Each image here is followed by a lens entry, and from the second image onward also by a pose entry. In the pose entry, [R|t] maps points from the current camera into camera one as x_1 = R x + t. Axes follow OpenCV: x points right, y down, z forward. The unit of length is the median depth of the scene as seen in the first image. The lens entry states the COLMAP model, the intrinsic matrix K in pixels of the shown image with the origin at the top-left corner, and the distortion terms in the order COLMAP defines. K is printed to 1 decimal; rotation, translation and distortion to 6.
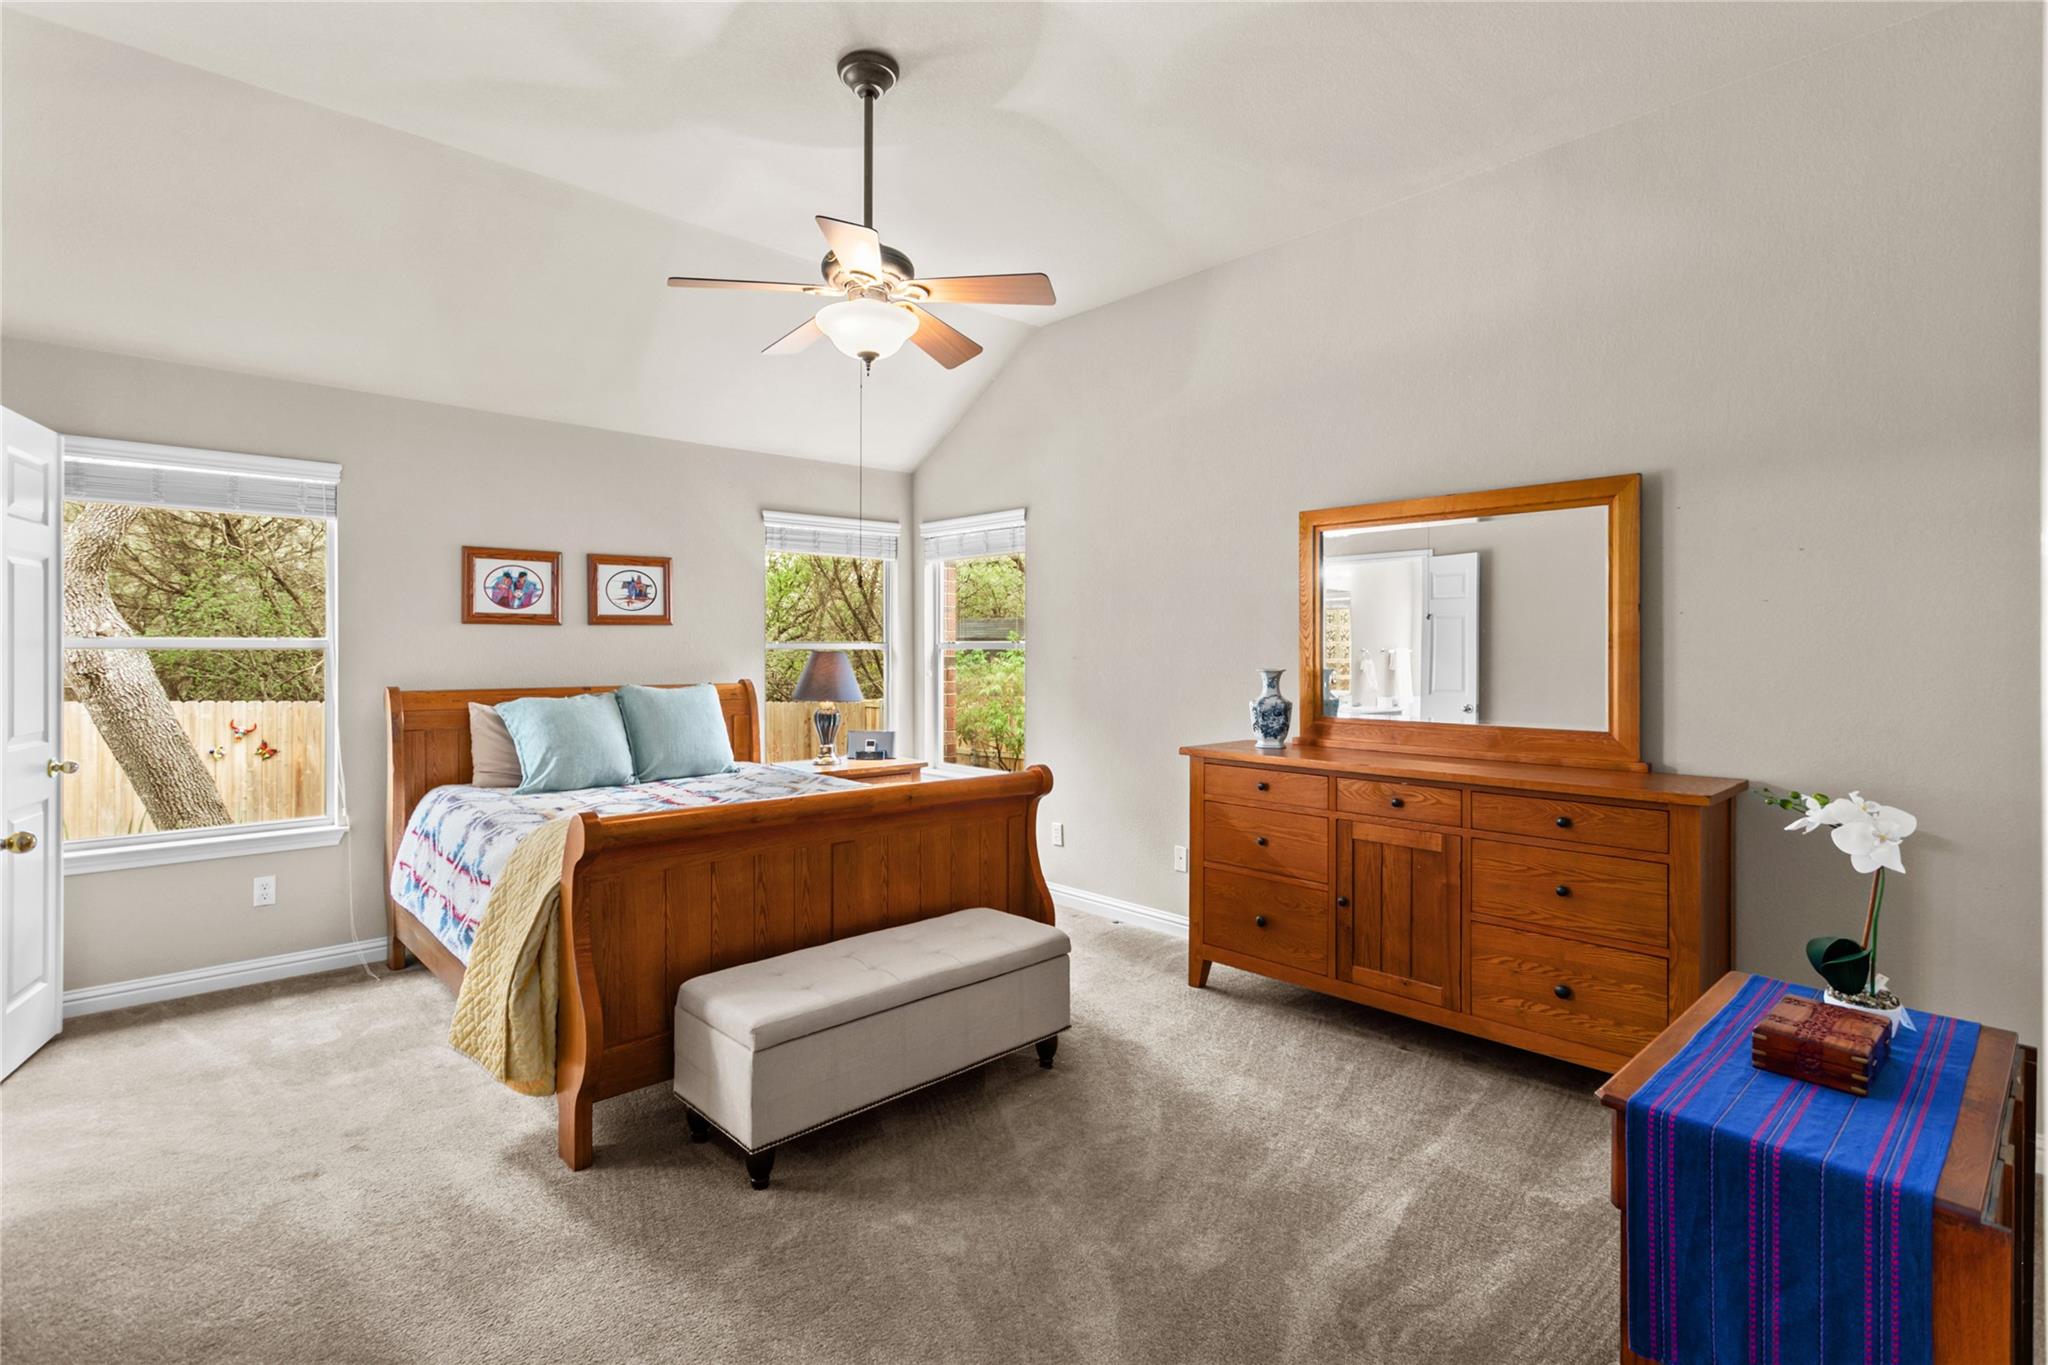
lens RADIAL K [[986.0, 0, 1024.3], [0, 986.0, 665.9], [0, 0, 1]] dist [0.000187, 0.001737]
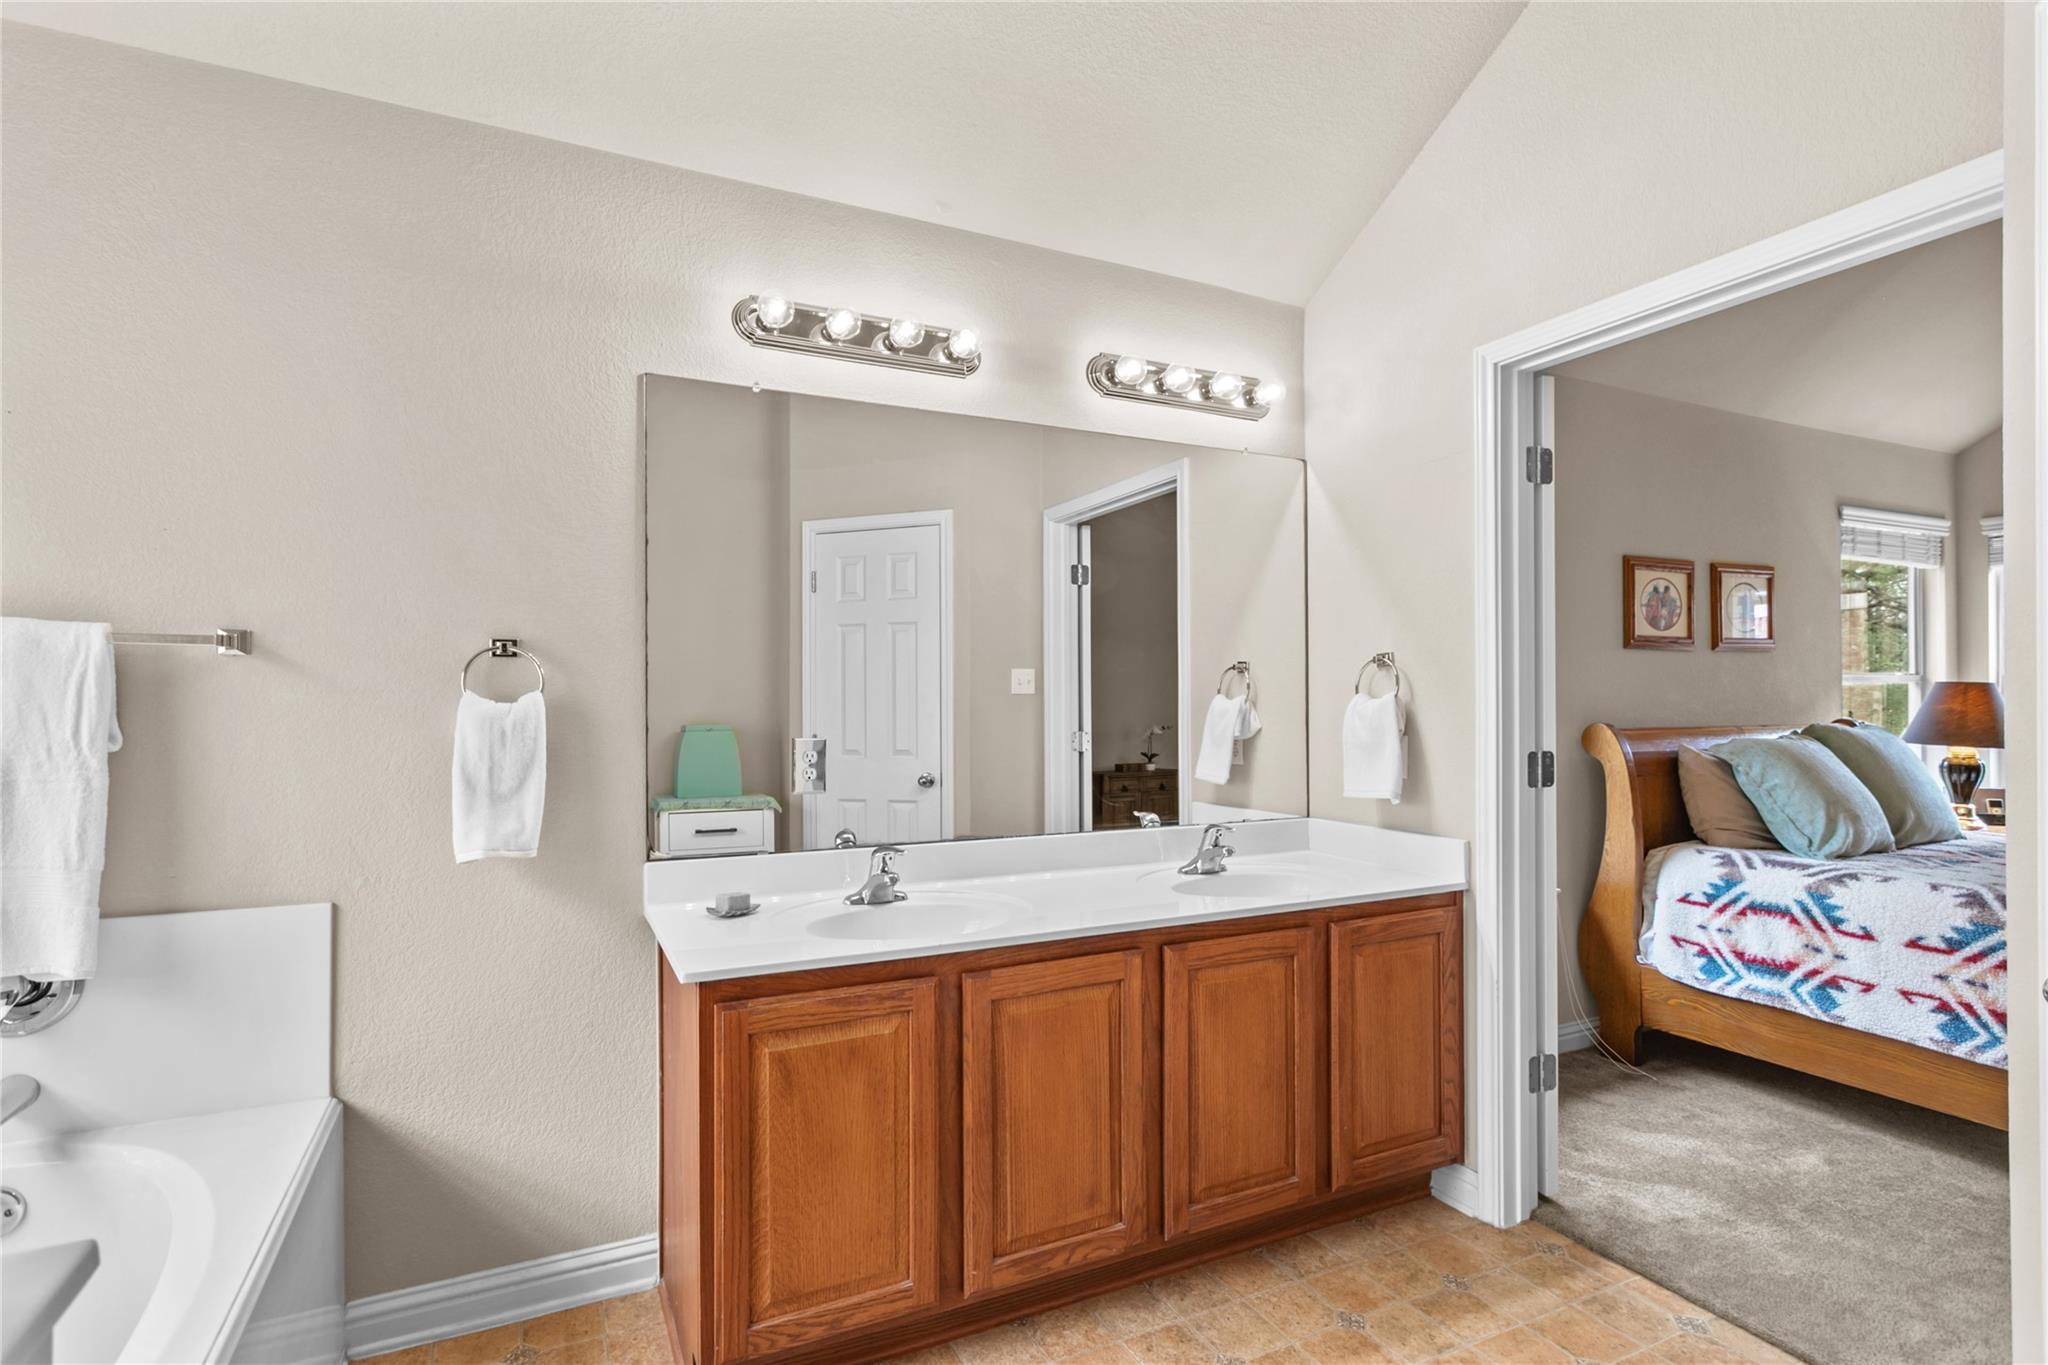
lens RADIAL K [[986.0, 0, 1020.5], [0, 986.0, 685.7], [0, 0, 1]] dist [0.000187, 0.001737]
pose [[0.959142, 0.002349, -0.282916, -0.793703], [-0.005944, 0.999912, -0.011847, 0.001317], [0.282863, 0.013044, 0.959071, 0.056359]]
